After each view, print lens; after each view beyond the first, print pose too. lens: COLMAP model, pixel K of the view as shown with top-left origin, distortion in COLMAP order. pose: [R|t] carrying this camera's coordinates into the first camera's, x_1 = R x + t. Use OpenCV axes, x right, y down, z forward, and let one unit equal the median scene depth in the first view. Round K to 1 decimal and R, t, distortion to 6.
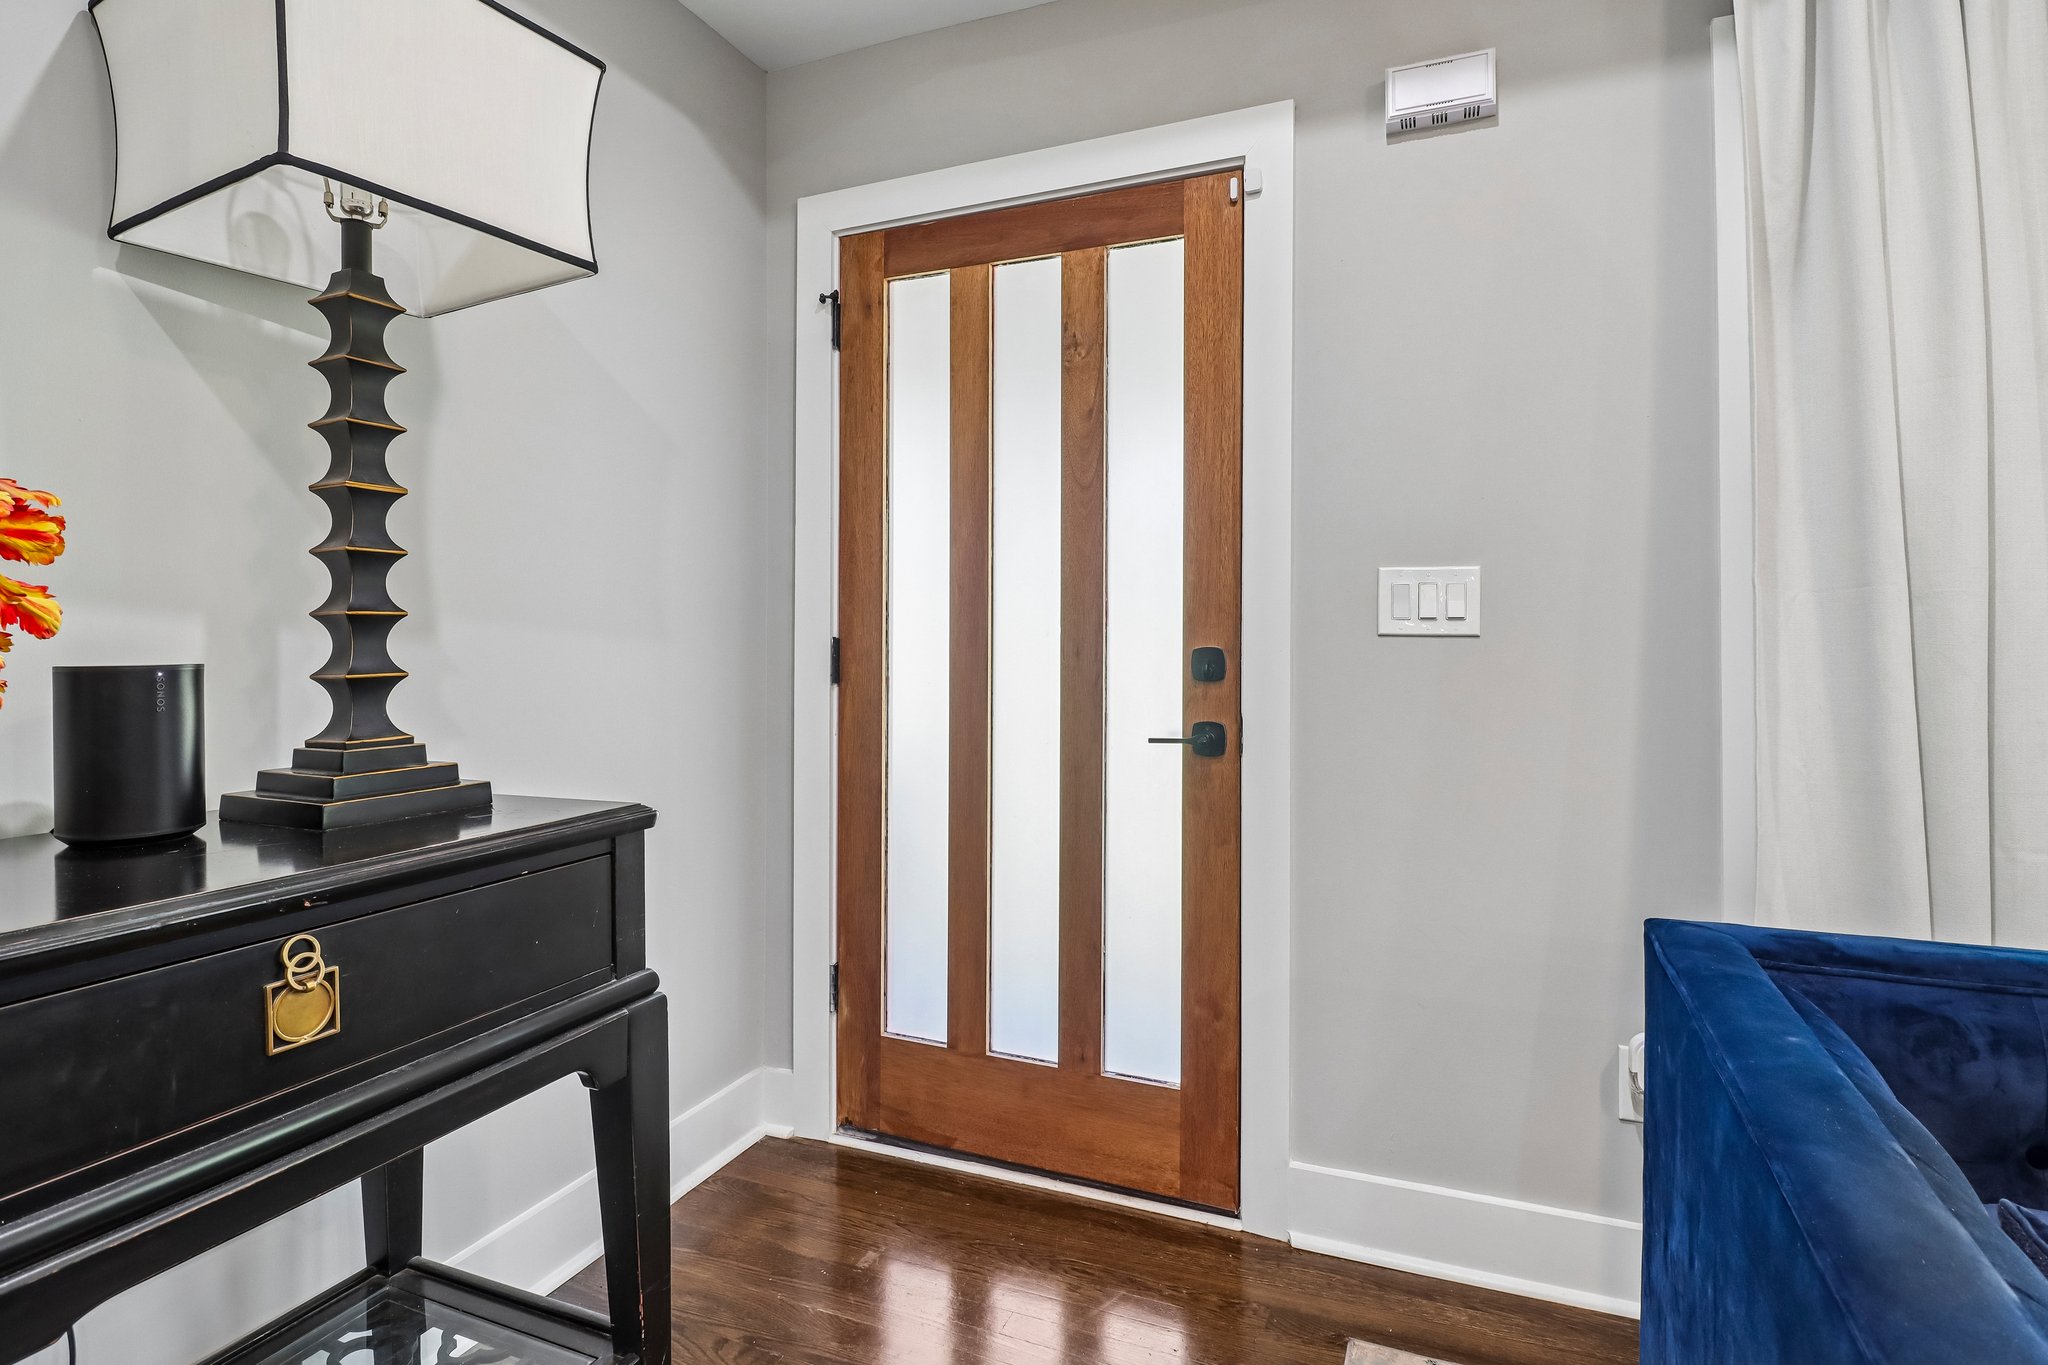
lens RADIAL K [[1050.7, 0, 1031.4], [0, 1050.7, 609.7], [0, 0, 1]] dist [0.024162, -0.004197]
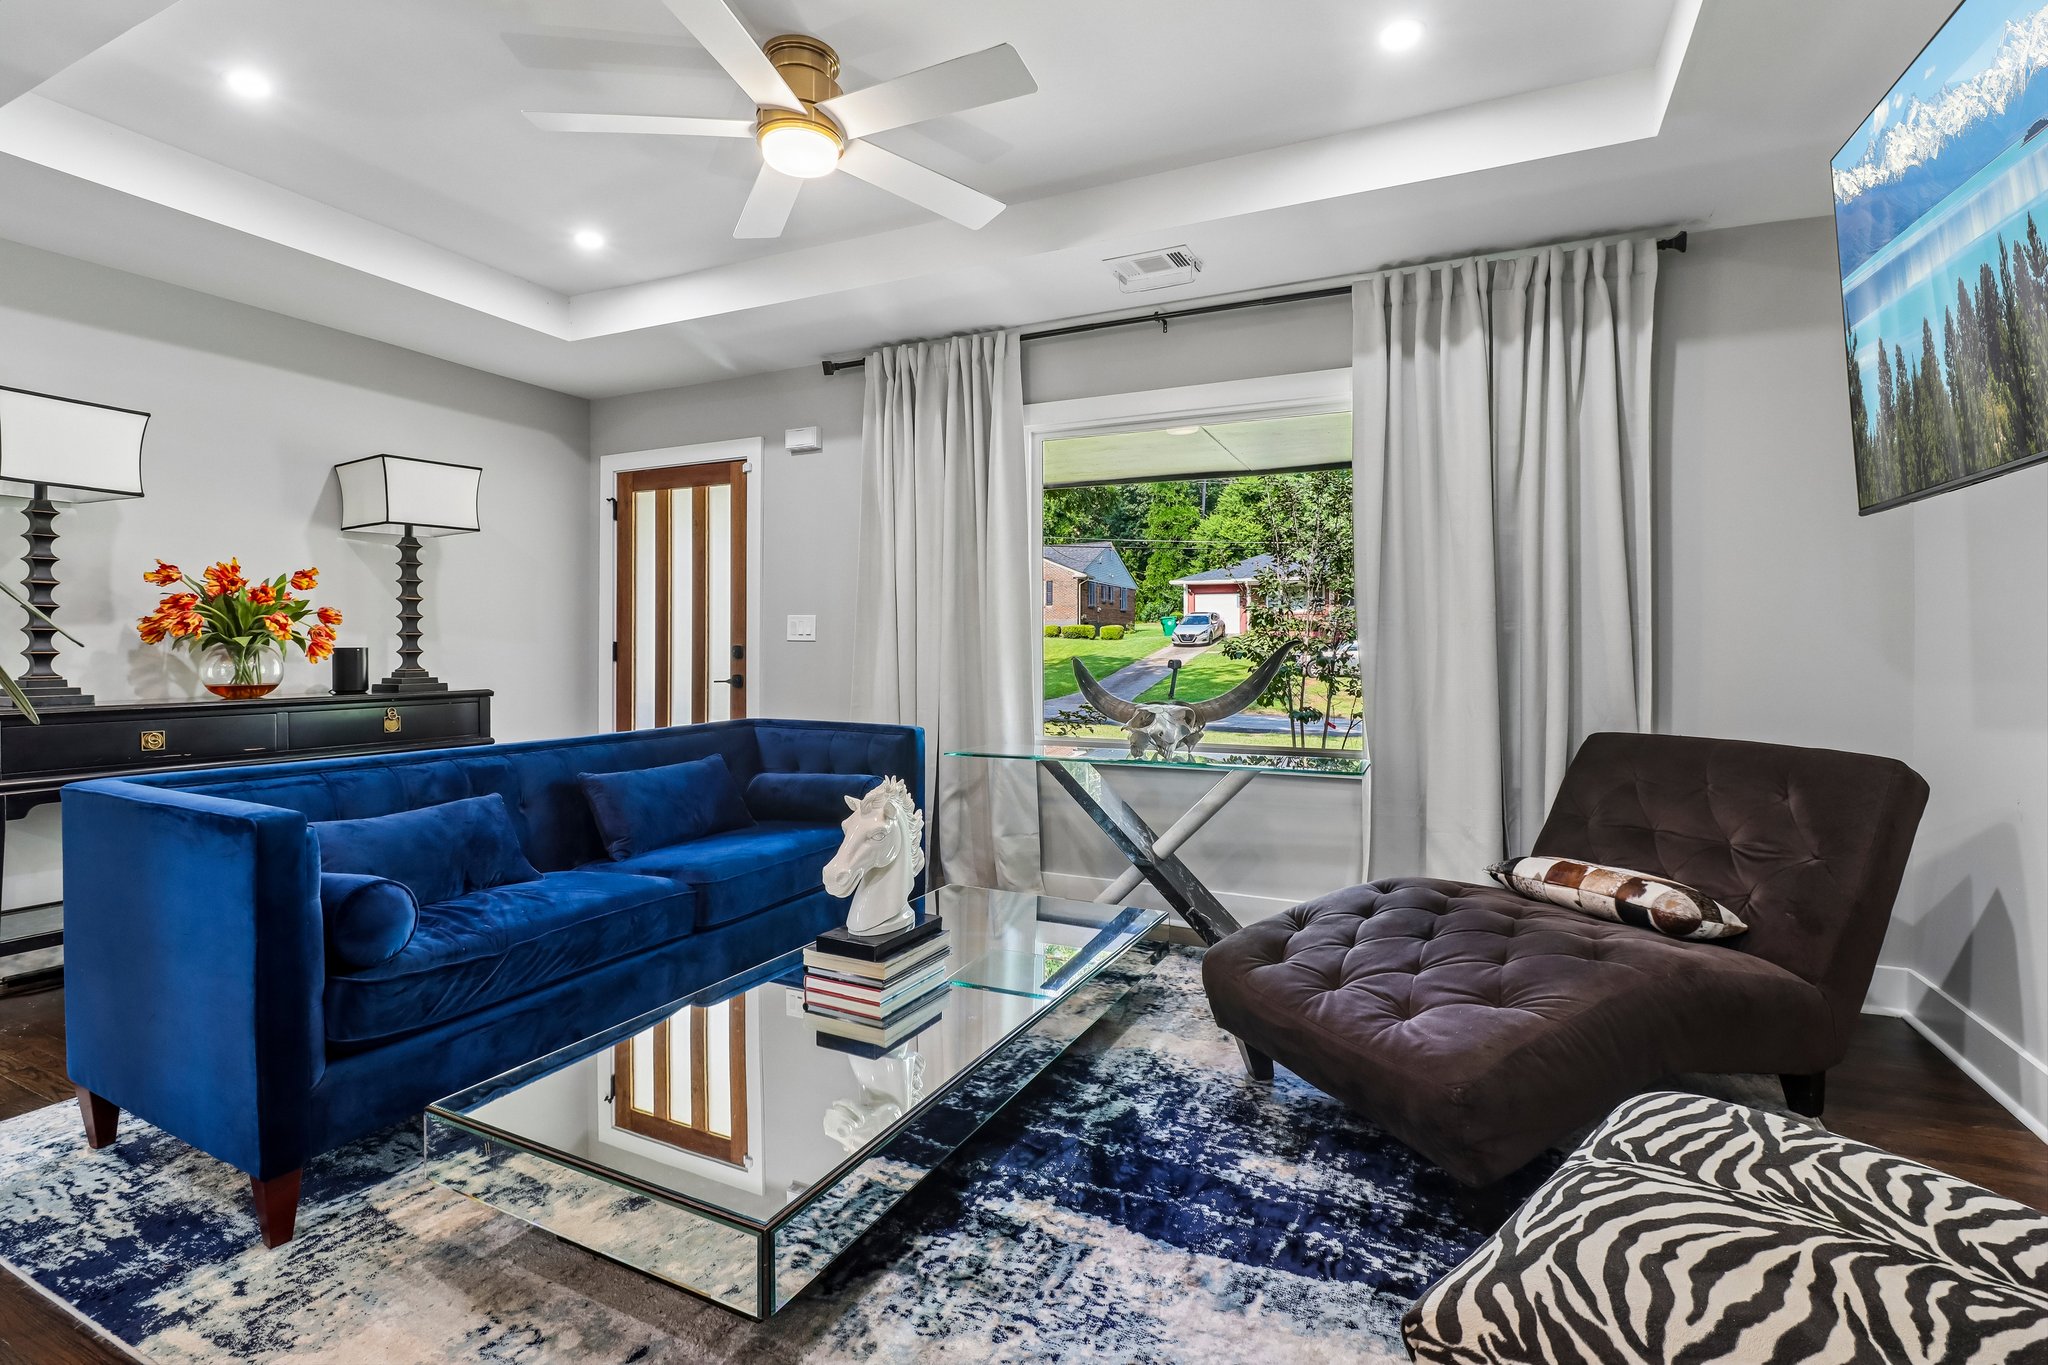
lens RADIAL K [[956.4, 0, 1023.7], [0, 956.4, 639.4], [0, 0, 1]] dist [0.000255, -0.008983]
pose [[0.998422, 0.001746, -0.056127, 1.094240], [-0.000484, 0.999747, 0.022493, -0.035395], [0.056152, -0.022430, 0.998170, -1.419499]]
